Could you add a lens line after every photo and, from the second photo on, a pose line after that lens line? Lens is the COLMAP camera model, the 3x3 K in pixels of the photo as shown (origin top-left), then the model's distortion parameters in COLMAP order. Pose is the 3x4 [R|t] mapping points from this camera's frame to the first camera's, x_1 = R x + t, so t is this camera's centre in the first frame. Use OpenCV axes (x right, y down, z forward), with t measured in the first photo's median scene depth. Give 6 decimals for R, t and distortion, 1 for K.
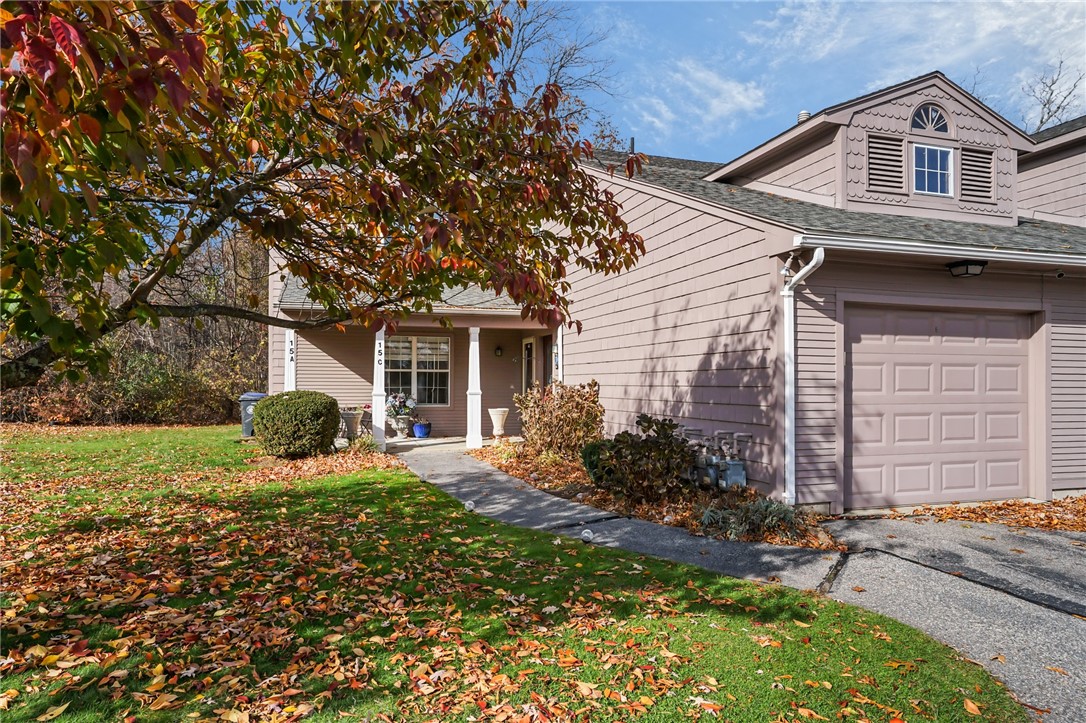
lens RADIAL K [[687.7, 0, 544.3], [0, 687.7, 374.0], [0, 0, 1]] dist [-0.033168, 0.000933]
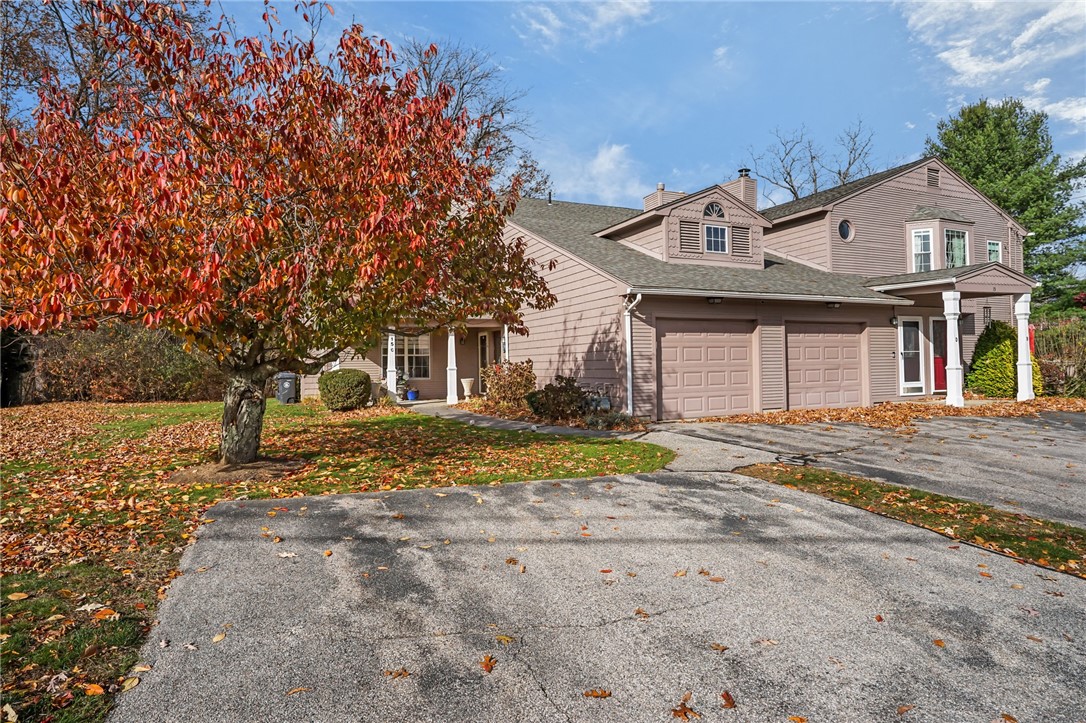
lens RADIAL K [[617.2, 0, 543.0], [0, 617.2, 361.5], [0, 0, 1]] dist [-0.000111, -0.000001]
pose [[0.993471, -0.018289, 0.112609, -0.088360], [0.017439, 0.999812, 0.008530, 0.004326], [-0.112744, -0.006510, 0.993603, -0.672009]]
